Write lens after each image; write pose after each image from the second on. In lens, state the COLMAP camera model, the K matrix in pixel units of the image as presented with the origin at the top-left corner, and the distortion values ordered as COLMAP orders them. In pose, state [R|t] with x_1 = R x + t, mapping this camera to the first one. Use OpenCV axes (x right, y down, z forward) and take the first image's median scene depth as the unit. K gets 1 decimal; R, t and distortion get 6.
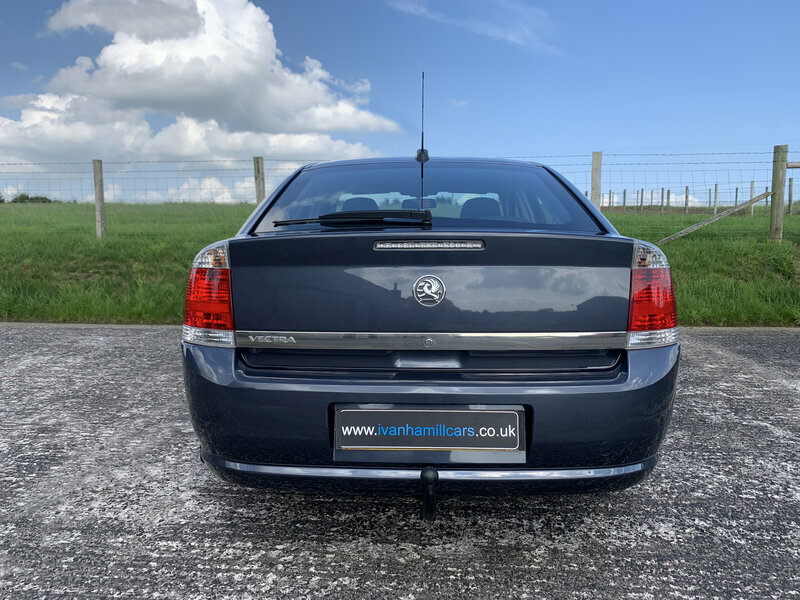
lens RADIAL K [[661.2, 0, 400.0], [0, 661.2, 300.0], [0, 0, 1]] dist [0.004312, 0.003729]
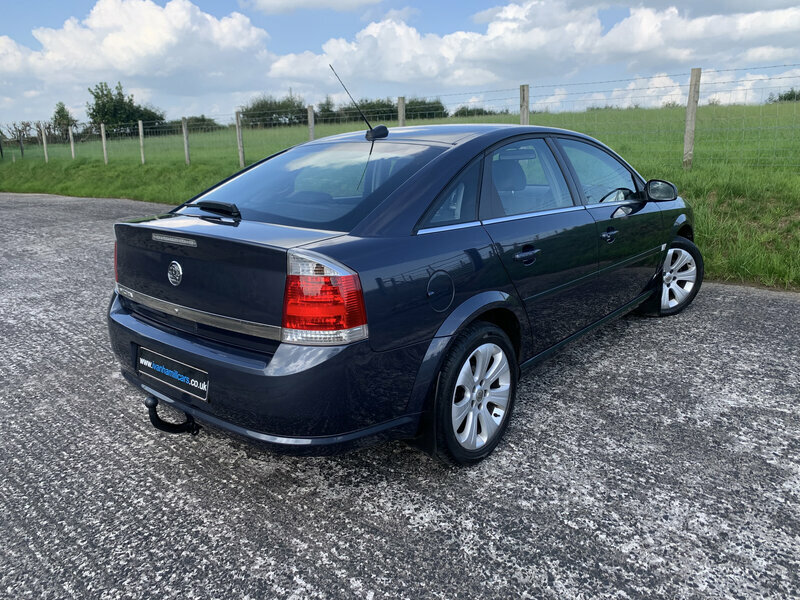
lens RADIAL K [[680.1, 0, 400.0], [0, 680.1, 300.0], [0, 0, 1]] dist [0.038998, -0.067537]
pose [[0.740598, 0.146574, -0.655767, 0.128186], [-0.045085, 0.984559, 0.169147, -0.021103], [0.670434, -0.095705, 0.735771, 0.026334]]
